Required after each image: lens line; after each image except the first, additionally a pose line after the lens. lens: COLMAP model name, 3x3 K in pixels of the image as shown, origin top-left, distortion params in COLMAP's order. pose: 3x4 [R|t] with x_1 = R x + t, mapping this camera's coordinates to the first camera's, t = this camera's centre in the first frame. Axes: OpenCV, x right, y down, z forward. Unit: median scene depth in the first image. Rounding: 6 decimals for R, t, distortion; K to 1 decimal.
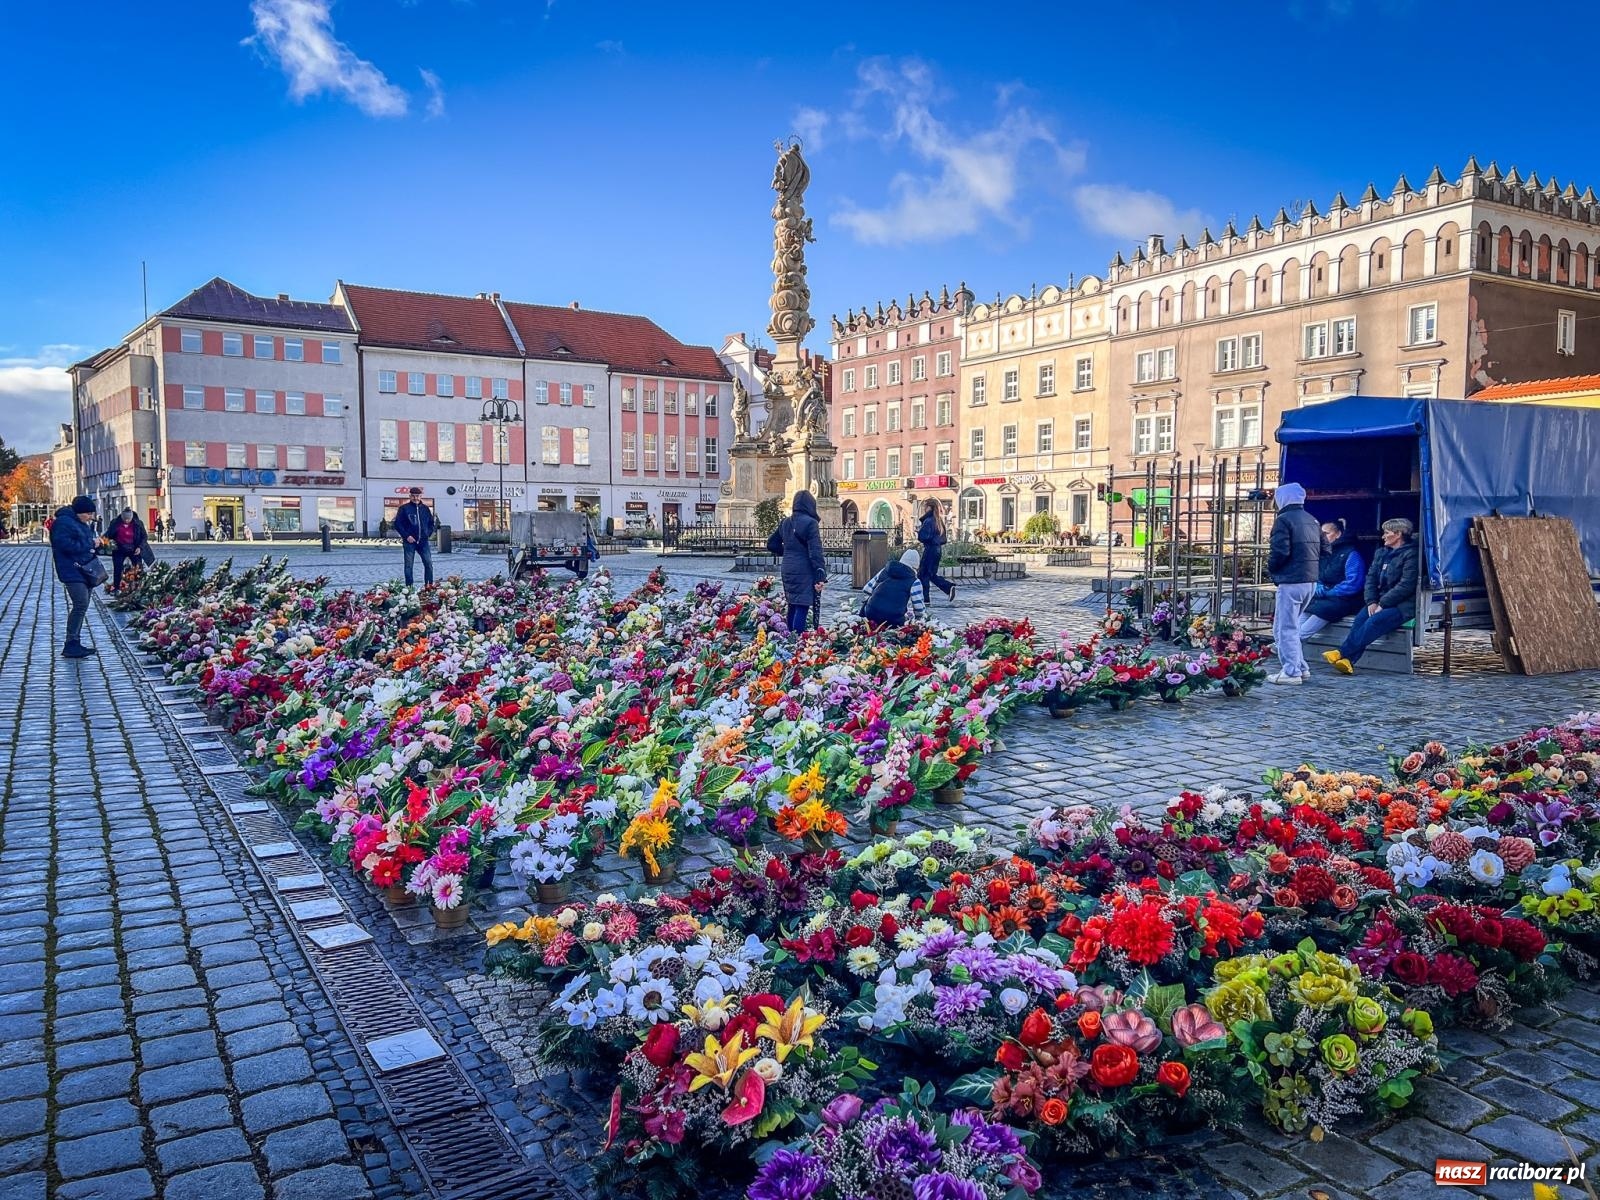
lens RADIAL K [[1190.9, 0, 857.4], [0, 1190.9, 612.8], [0, 0, 1]] dist [-0.007810, -0.019723]
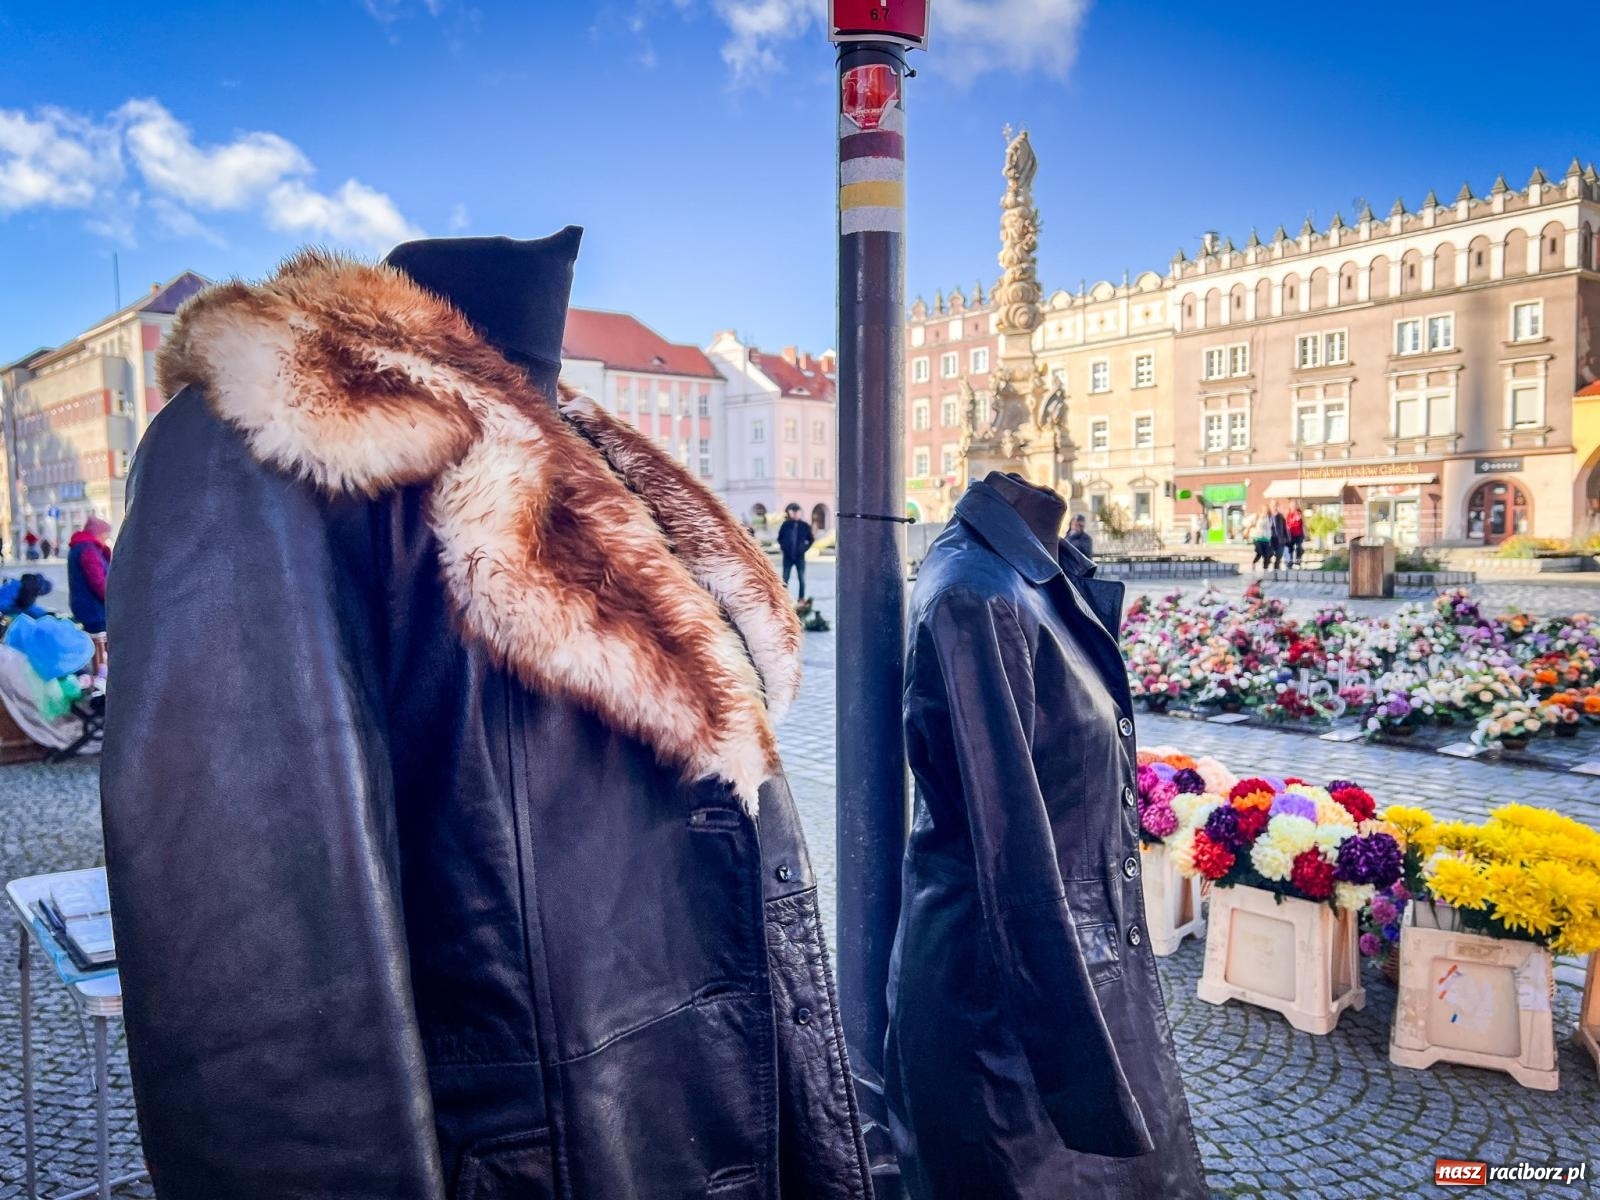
lens RADIAL K [[1190.9, 0, 795.9], [0, 1190.9, 614.6], [0, 0, 1]] dist [-0.007810, -0.019723]
pose [[0.994676, -0.024776, 0.100033, -0.229124], [0.024567, 0.999693, 0.003323, -0.008275], [-0.100085, -0.000848, 0.994979, 0.044818]]
